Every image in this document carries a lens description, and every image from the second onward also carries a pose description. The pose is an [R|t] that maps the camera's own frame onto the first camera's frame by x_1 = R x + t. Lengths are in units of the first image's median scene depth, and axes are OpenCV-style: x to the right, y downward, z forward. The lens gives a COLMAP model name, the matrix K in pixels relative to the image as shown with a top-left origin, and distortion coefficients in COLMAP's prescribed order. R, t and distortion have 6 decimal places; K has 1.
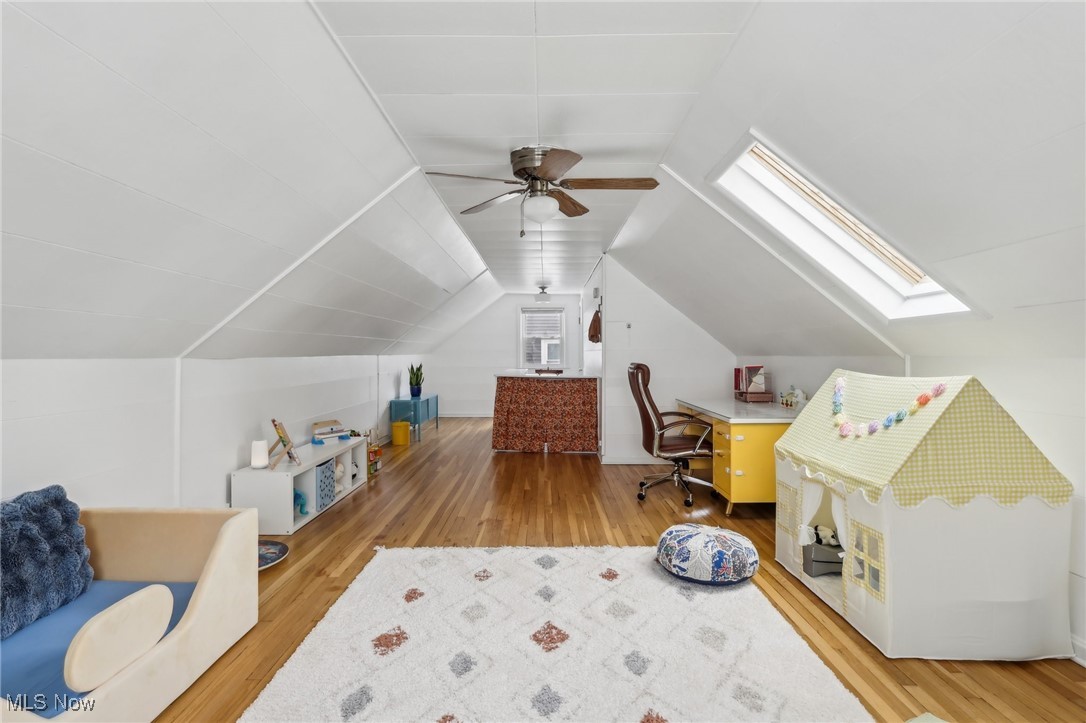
lens RADIAL K [[529.3, 0, 549.9], [0, 529.3, 358.4], [0, 0, 1]] dist [0.001225, 0.000114]
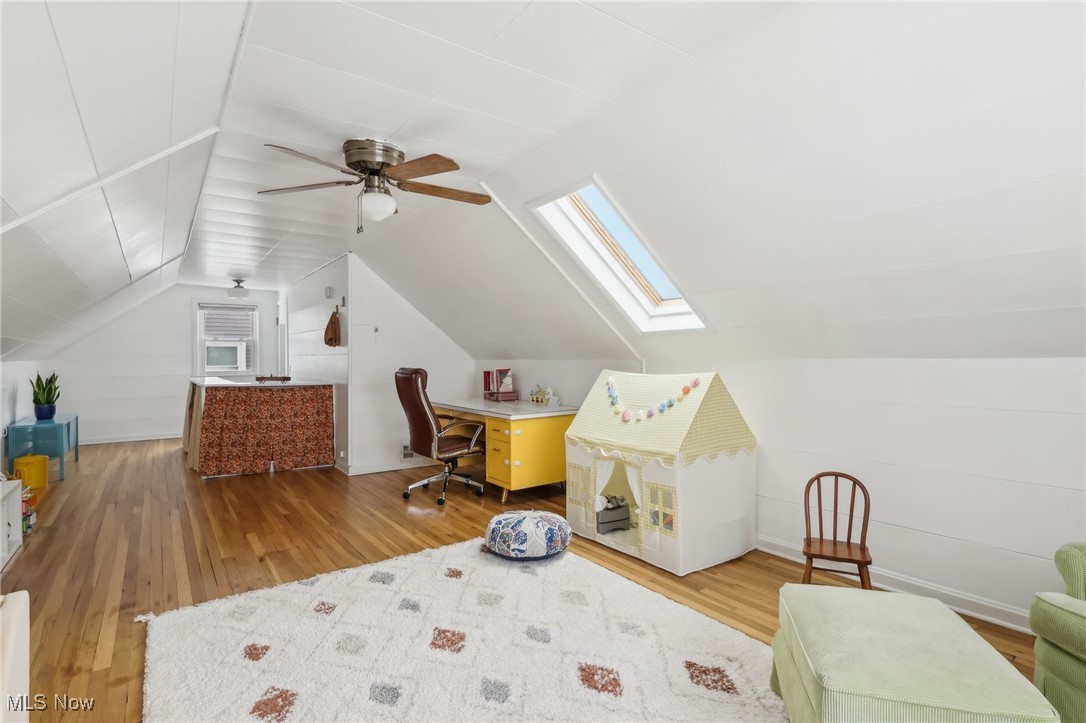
lens RADIAL K [[529.3, 0, 554.5], [0, 529.3, 359.9], [0, 0, 1]] dist [0.001225, 0.000114]
pose [[0.810509, -0.007045, 0.585684, -0.326948], [0.009515, 0.999954, -0.001139, -0.003141], [-0.585649, 0.006496, 0.810539, 0.047635]]
